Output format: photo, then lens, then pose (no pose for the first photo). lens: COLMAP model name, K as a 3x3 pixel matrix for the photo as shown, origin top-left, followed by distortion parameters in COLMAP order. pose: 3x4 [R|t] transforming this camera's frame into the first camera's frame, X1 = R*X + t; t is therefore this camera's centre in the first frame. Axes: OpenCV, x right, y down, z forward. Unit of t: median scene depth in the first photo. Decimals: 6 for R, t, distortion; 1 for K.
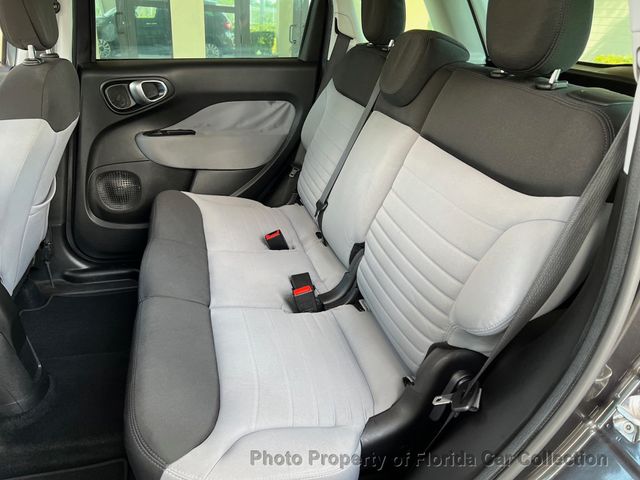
lens RADIAL K [[483.6, 0, 319.9], [0, 483.6, 239.2], [0, 0, 1]] dist [0.052403, -0.065776]
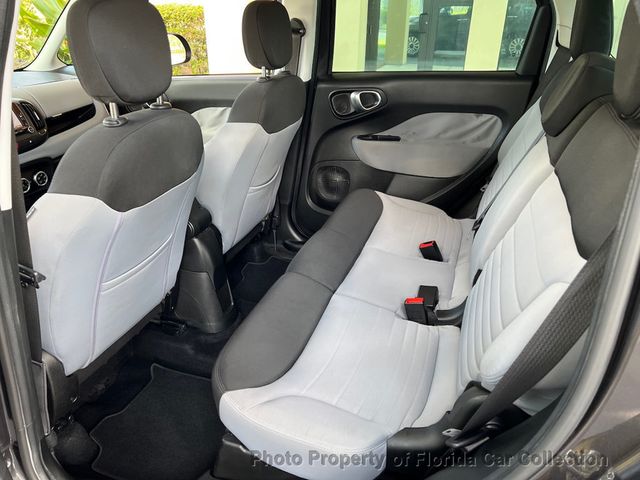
lens RADIAL K [[483.6, 0, 317.6], [0, 483.6, 243.1], [0, 0, 1]] dist [0.052403, -0.065776]
pose [[0.827358, 0.200344, -0.524729, 0.223024], [-0.189894, 0.978984, 0.074369, -0.038973], [0.528601, 0.038113, 0.848014, -0.015197]]
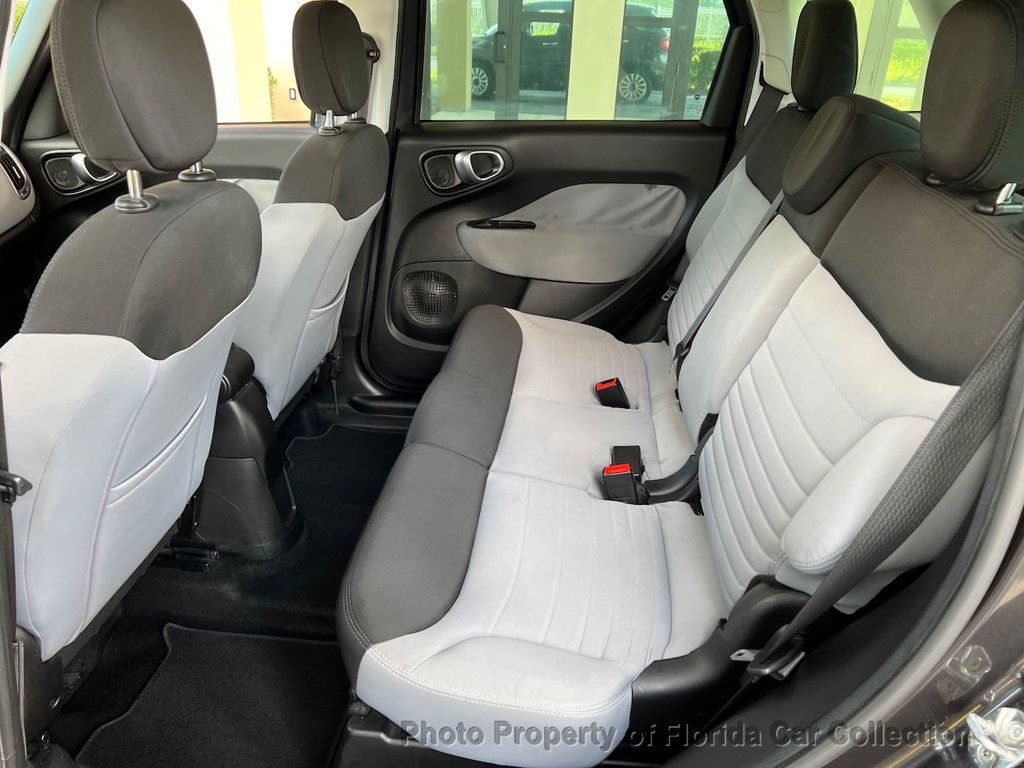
lens RADIAL K [[773.8, 0, 509.2], [0, 773.8, 388.6], [0, 0, 1]] dist [0.052403, -0.065776]
pose [[0.933966, 0.133590, -0.331453, 0.119363], [-0.130999, 0.990921, 0.030258, -0.015442], [0.332486, 0.015160, 0.942986, -0.072312]]
